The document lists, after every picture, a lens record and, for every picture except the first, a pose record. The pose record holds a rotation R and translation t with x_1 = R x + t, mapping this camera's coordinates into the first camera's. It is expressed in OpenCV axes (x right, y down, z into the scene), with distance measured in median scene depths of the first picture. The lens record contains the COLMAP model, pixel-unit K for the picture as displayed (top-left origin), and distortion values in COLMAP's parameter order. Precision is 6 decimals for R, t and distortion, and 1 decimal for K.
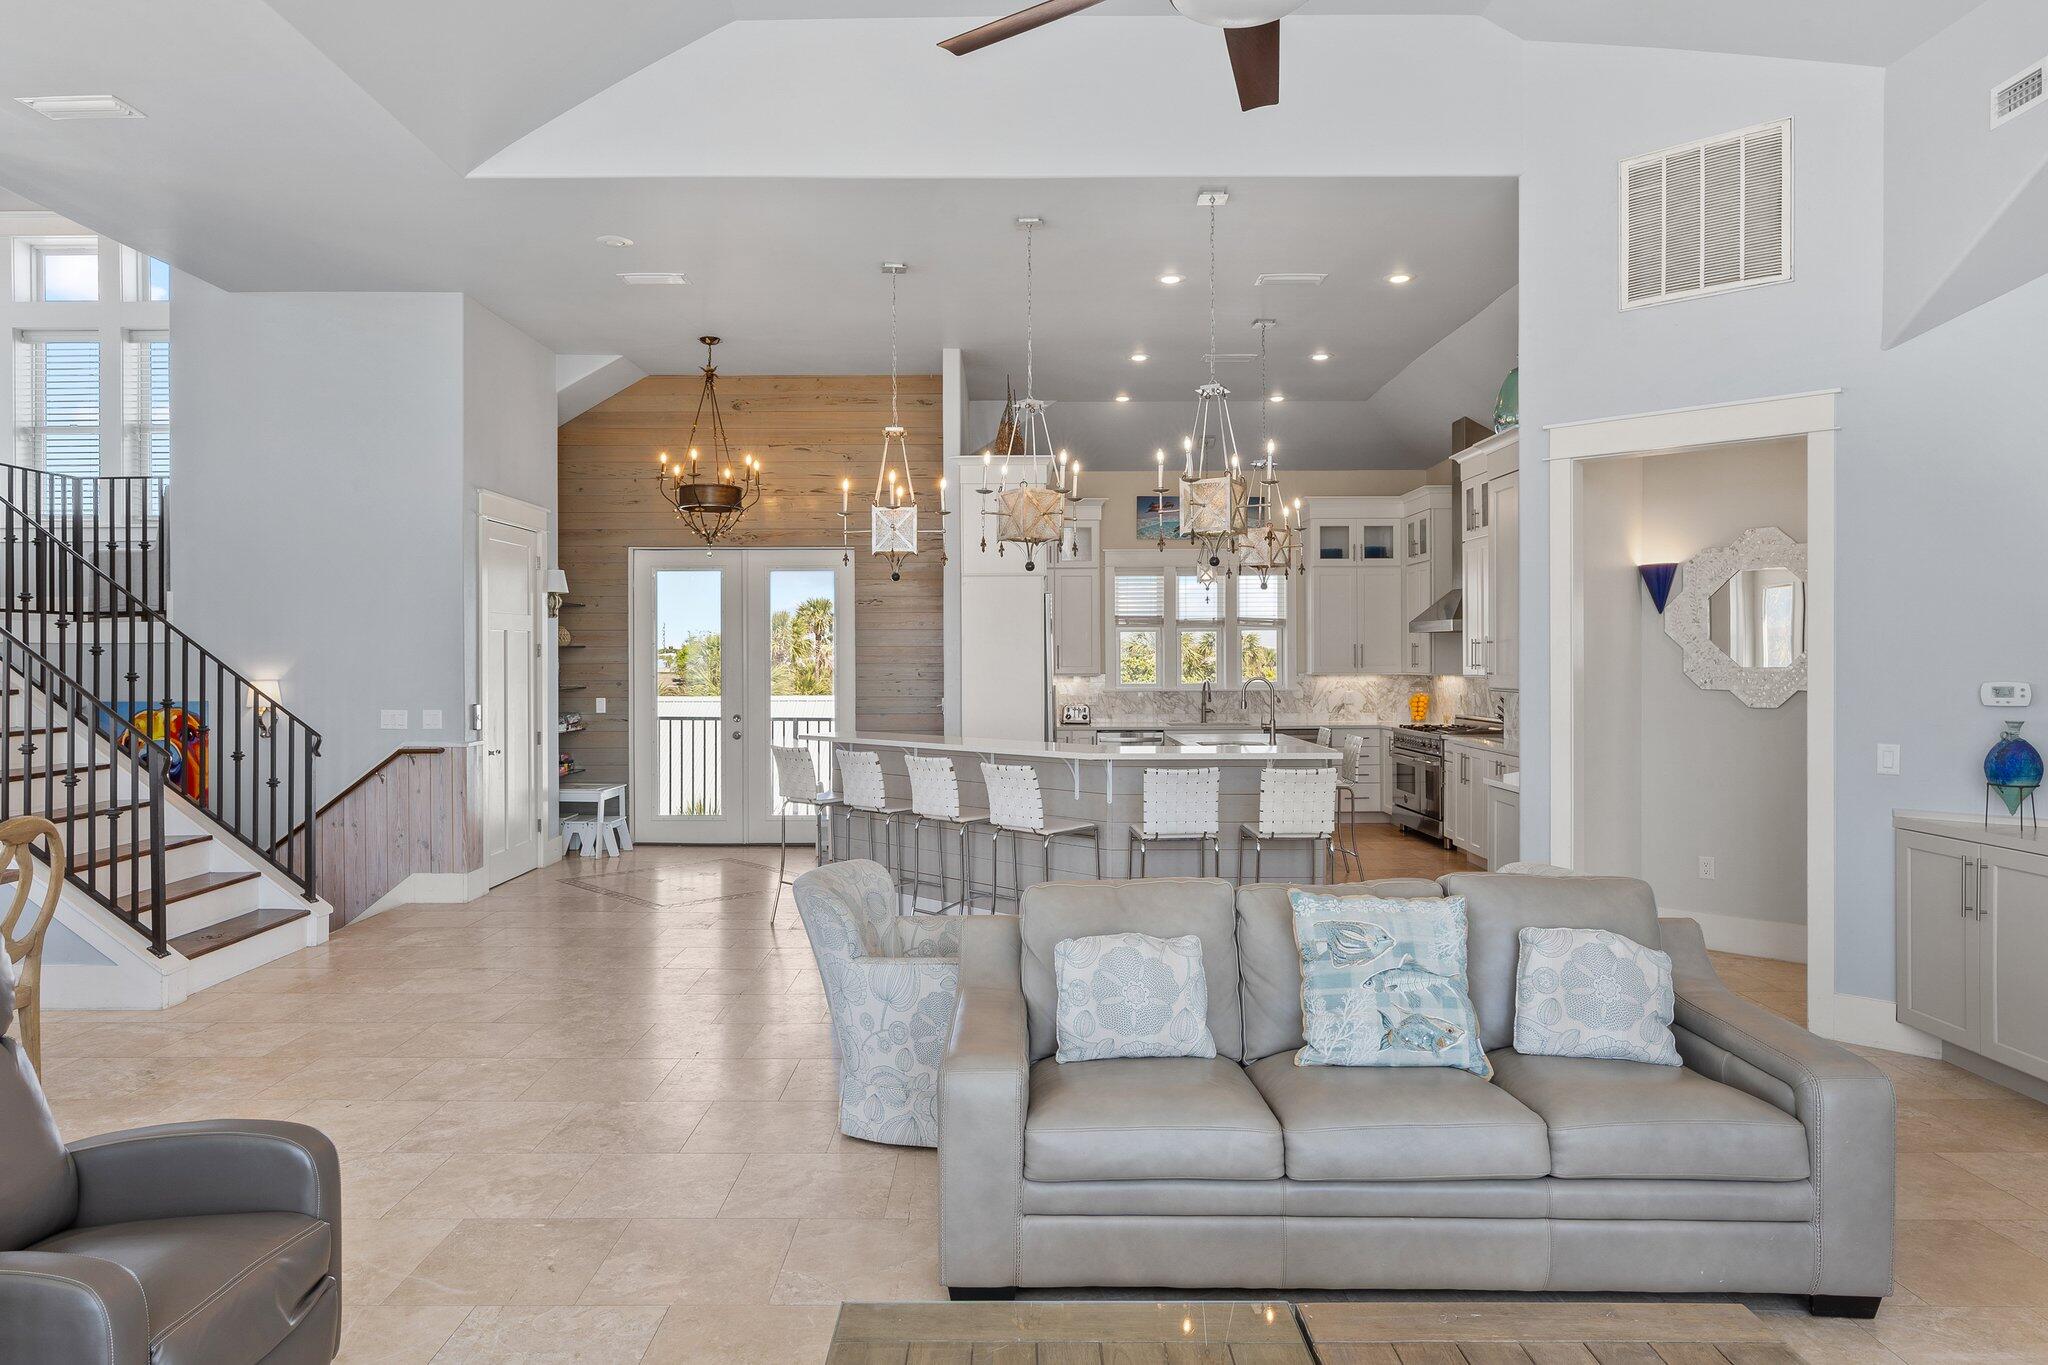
lens RADIAL K [[1231.4, 0, 1022.1], [0, 1231.4, 666.9], [0, 0, 1]] dist [-0.002148, -0.000031]
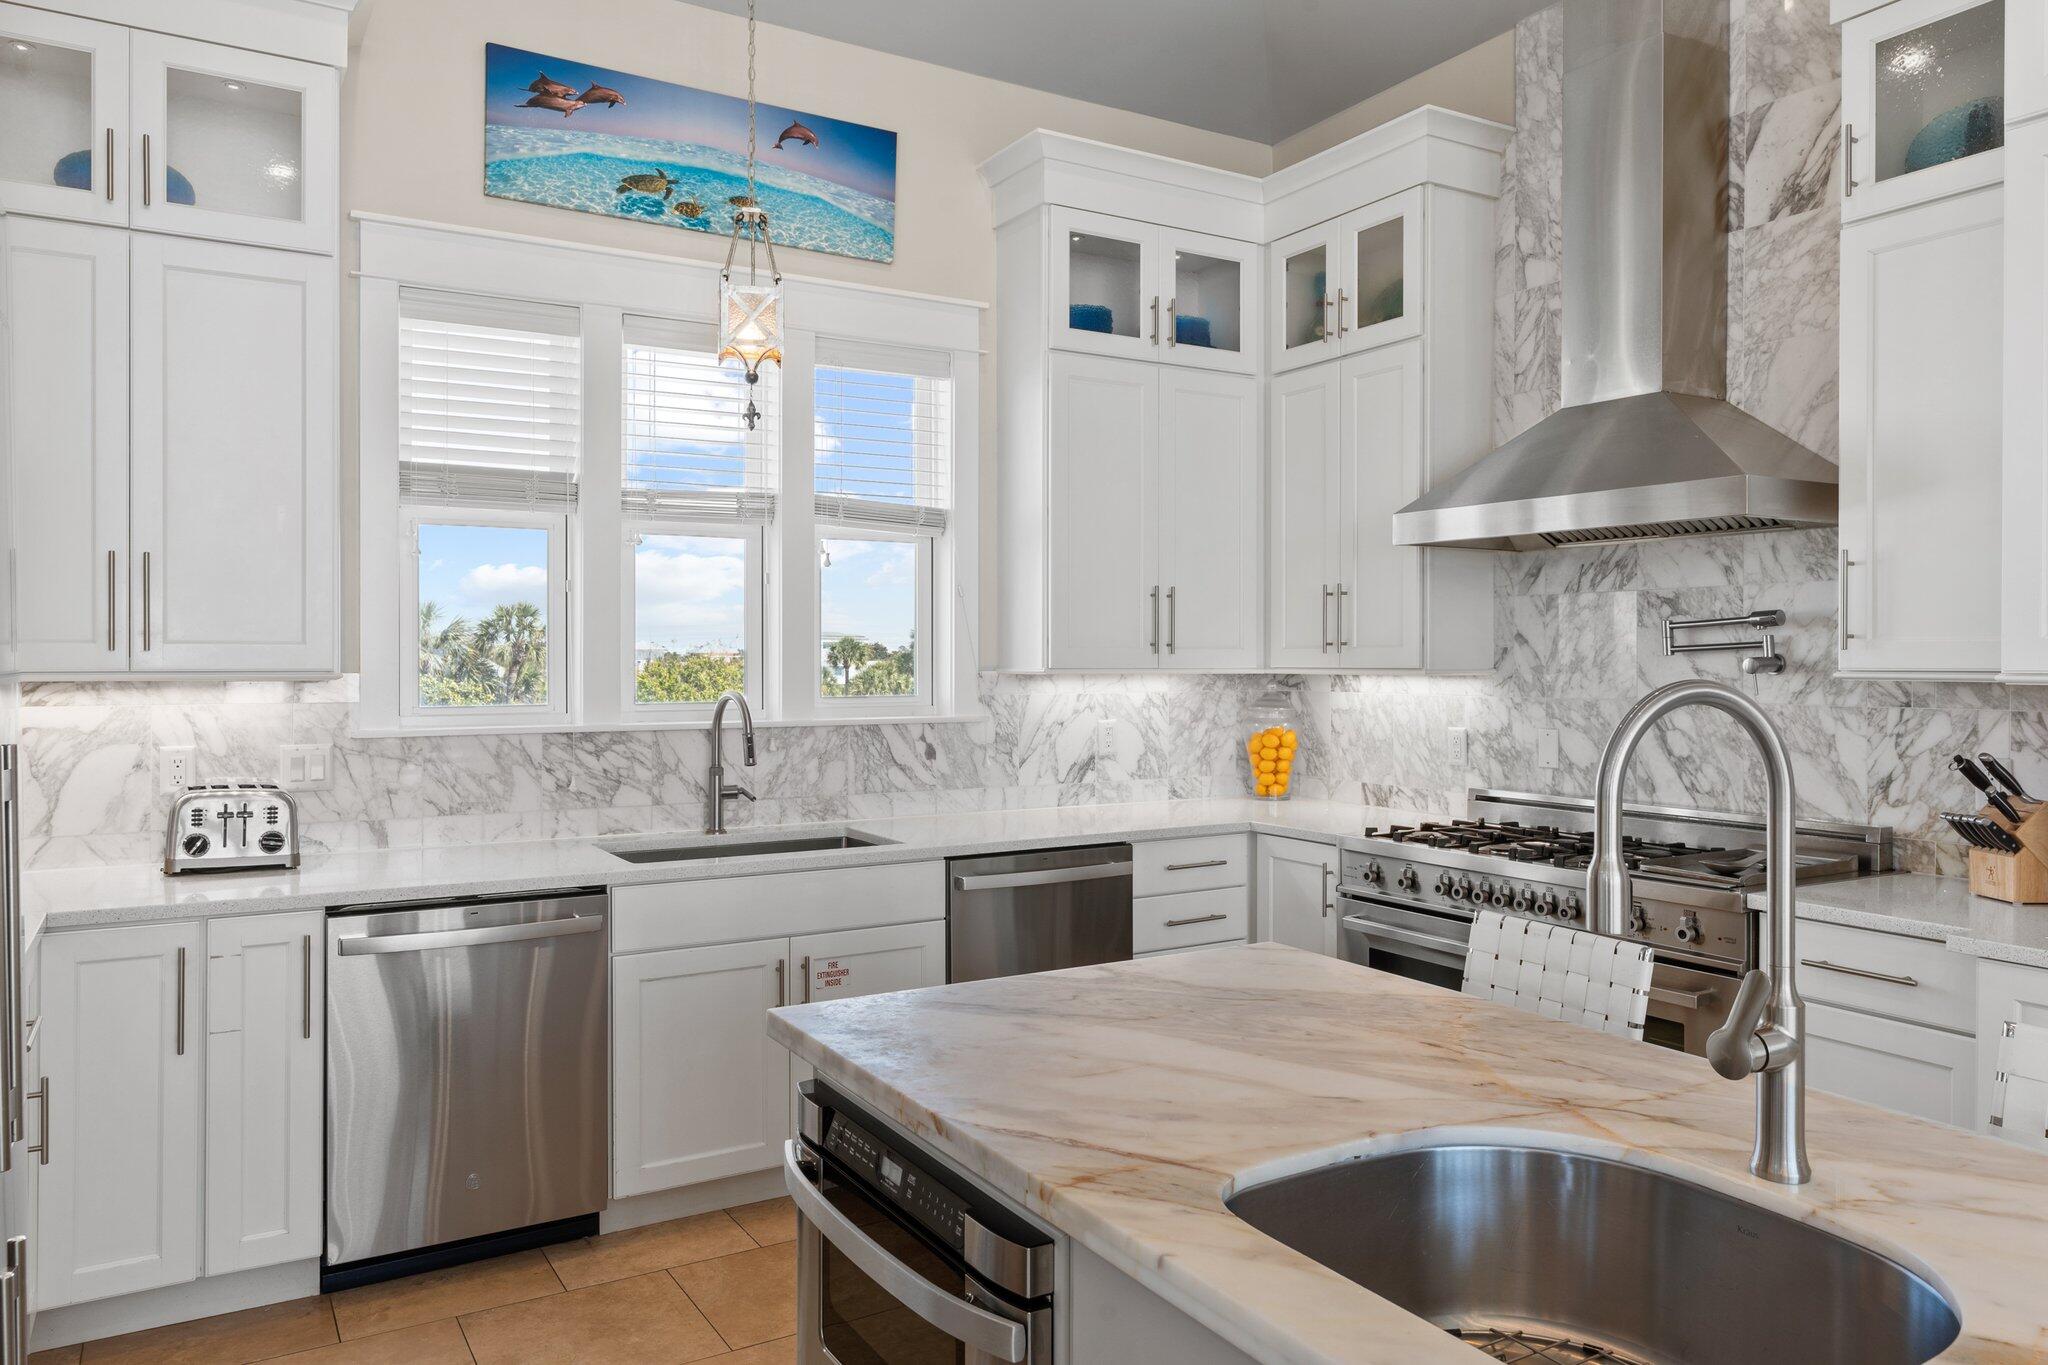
lens RADIAL K [[1371.0, 0, 1017.0], [0, 1371.0, 666.6], [0, 0, 1]] dist [-0.008373, -0.000032]
pose [[0.861464, 0.004244, 0.507802, 0.039404], [-0.004033, 0.999991, -0.001516, 0.004580], [-0.507803, -0.000742, 0.861473, 0.668452]]
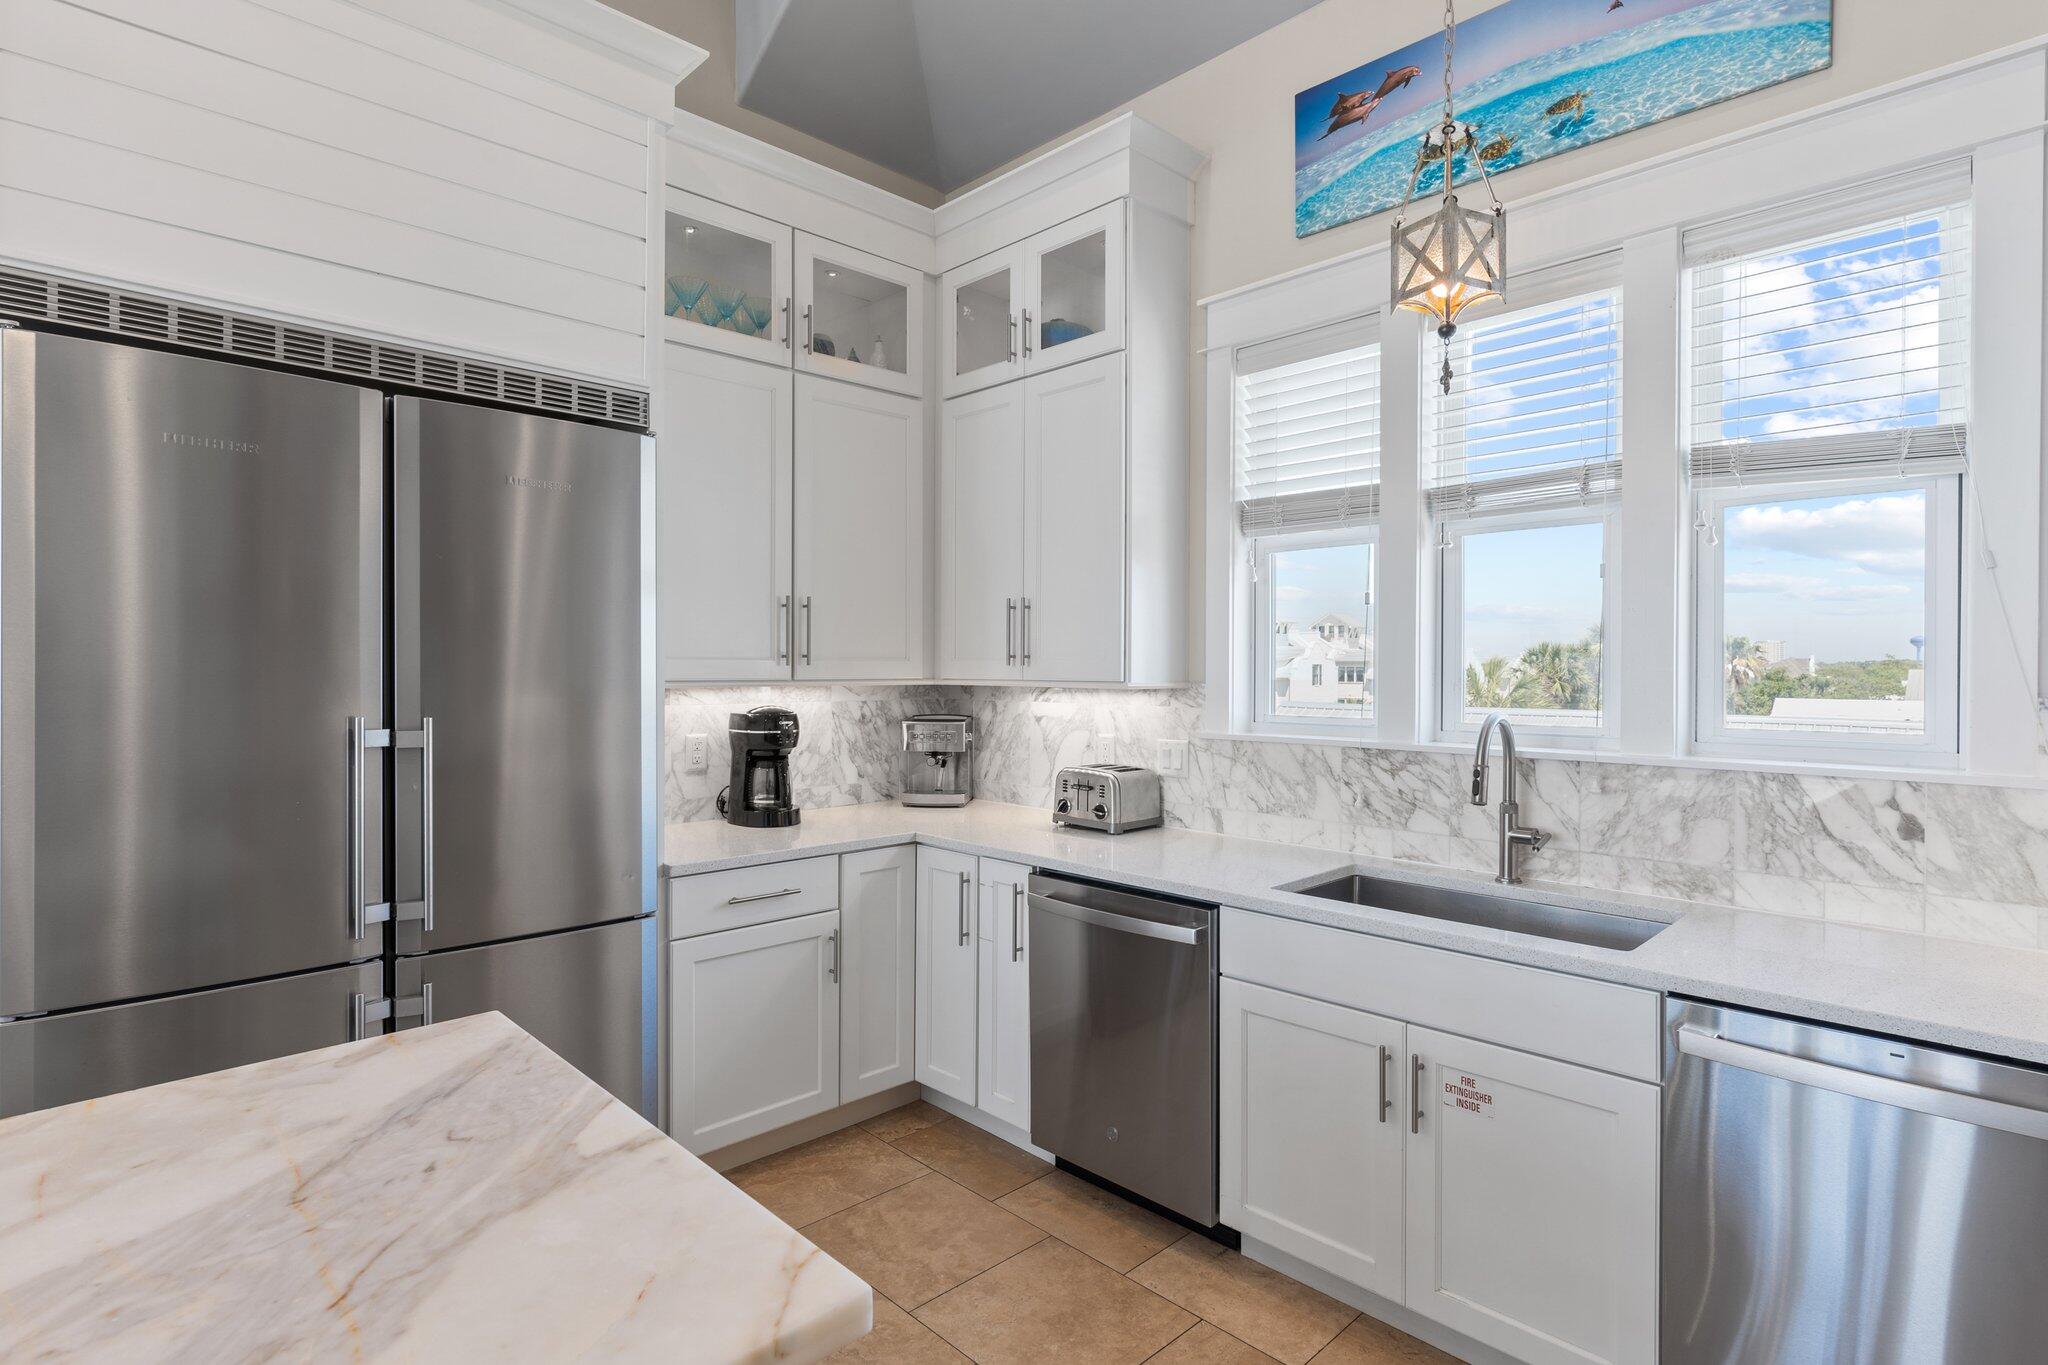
lens RADIAL K [[1011.8, 0, 1012.3], [0, 1011.8, 676.0], [0, 0, 1]] dist [-0.004564, -0.000684]
pose [[0.698463, 0.014221, -0.715505, 0.224159], [-0.009526, 0.999899, 0.010575, 0.001680], [0.715583, -0.000571, 0.698527, 0.778185]]
